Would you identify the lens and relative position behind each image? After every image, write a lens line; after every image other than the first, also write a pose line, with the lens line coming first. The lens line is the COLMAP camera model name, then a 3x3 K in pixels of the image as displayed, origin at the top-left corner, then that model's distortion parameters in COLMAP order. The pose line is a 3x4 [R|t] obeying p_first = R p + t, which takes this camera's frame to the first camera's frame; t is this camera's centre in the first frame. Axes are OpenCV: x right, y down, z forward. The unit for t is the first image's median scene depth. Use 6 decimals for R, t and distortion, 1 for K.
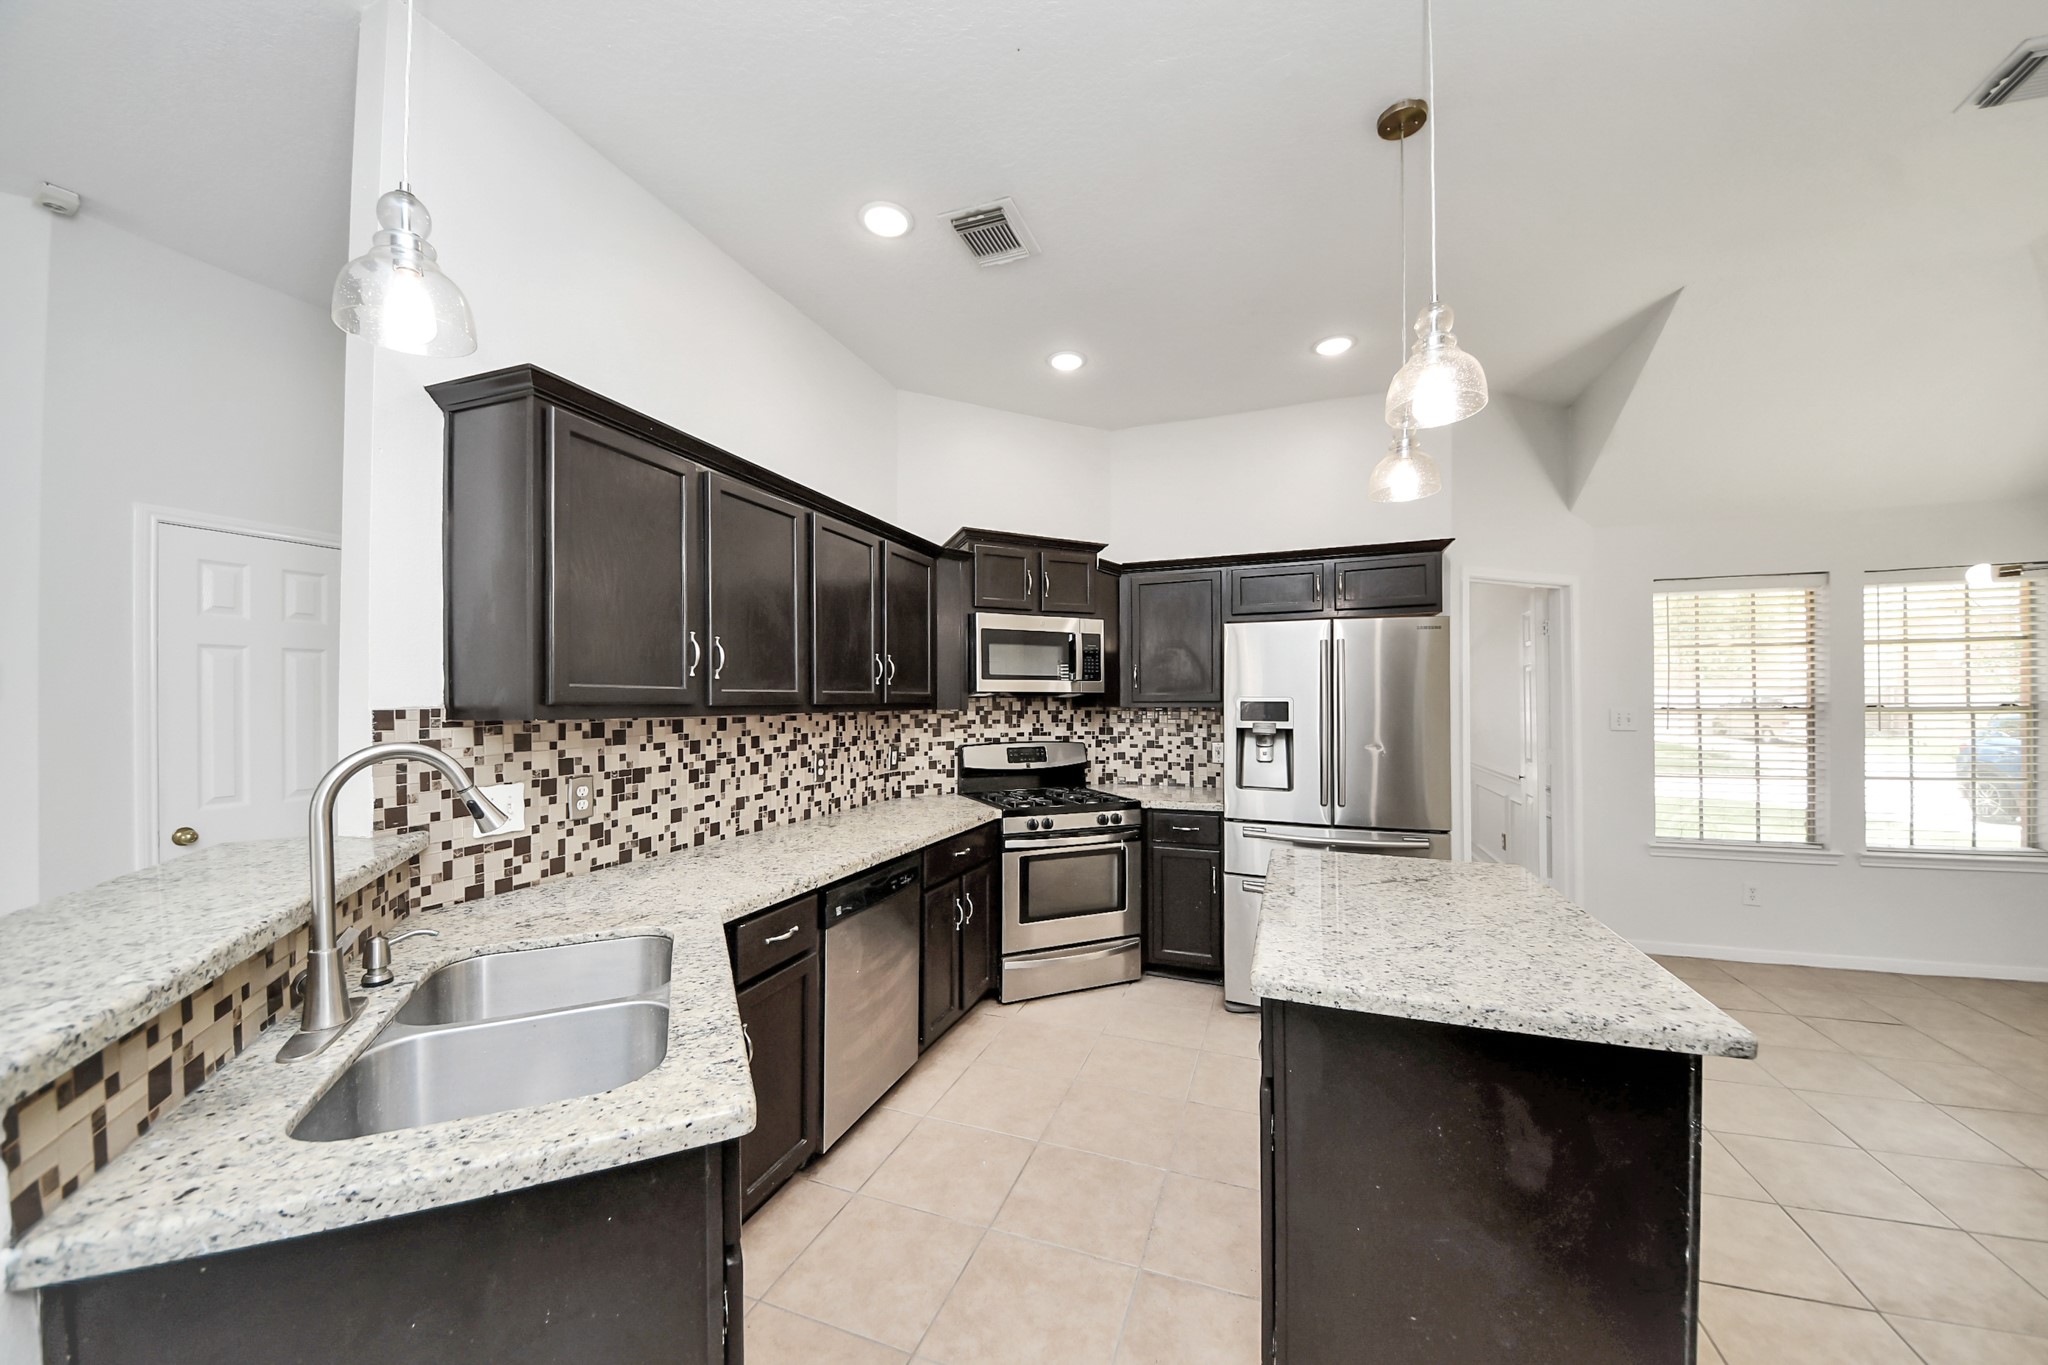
lens RADIAL K [[717.7, 0, 1019.9], [0, 717.7, 693.2], [0, 0, 1]] dist [0.027493, -0.017895]
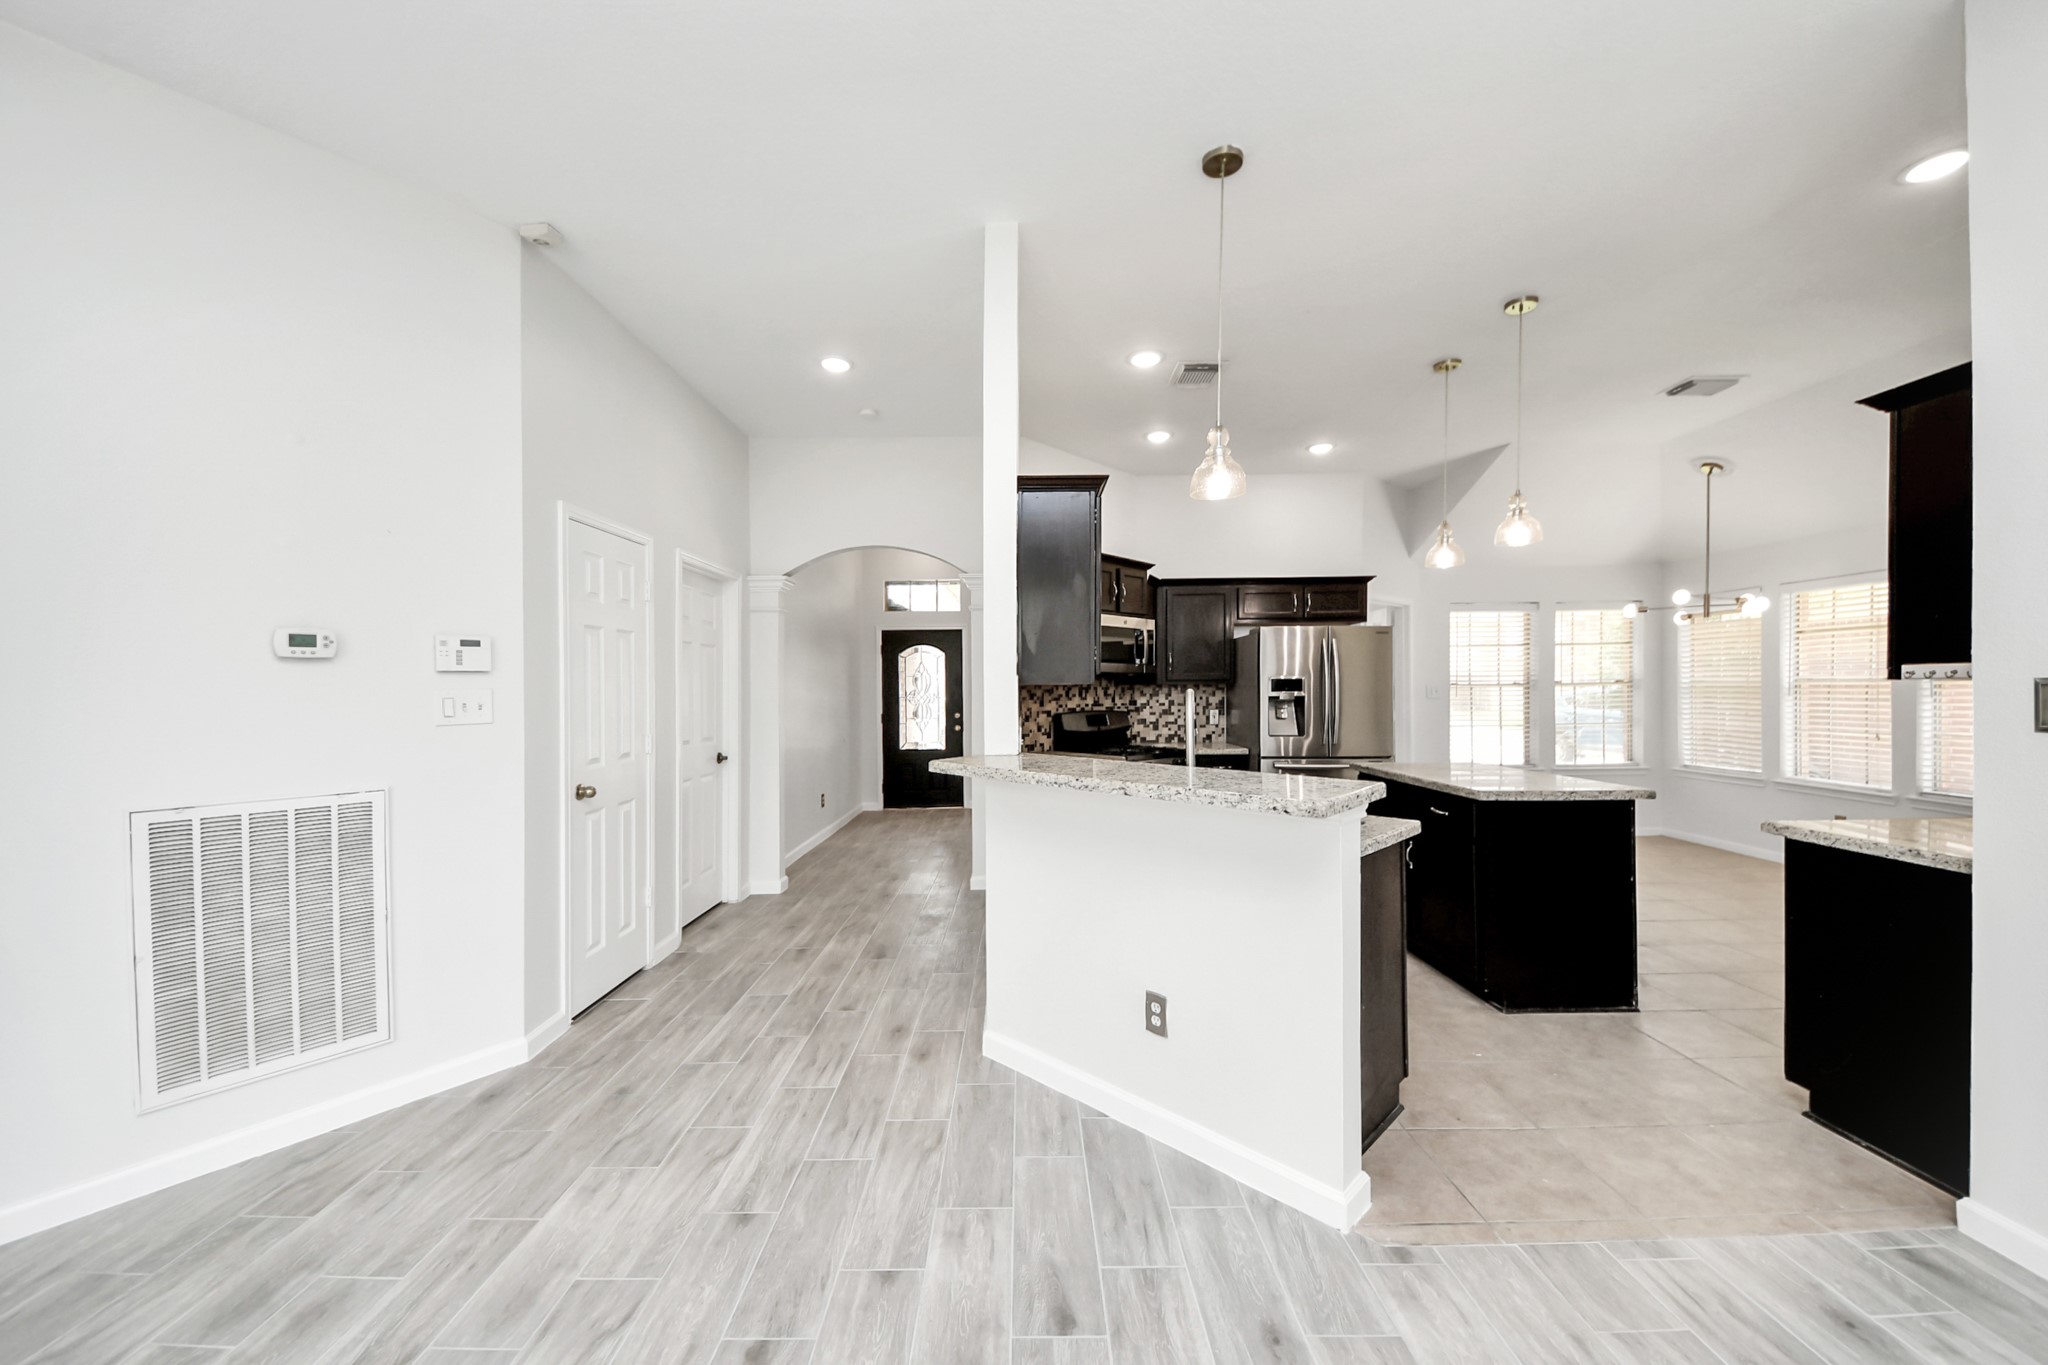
lens RADIAL K [[751.0, 0, 1014.4], [0, 751.0, 687.0], [0, 0, 1]] dist [0.045933, -0.026187]
pose [[0.939441, -0.002748, 0.342700, -0.659859], [0.000231, 0.999973, 0.007385, 0.015603], [-0.342711, -0.006858, 0.939416, -0.266824]]
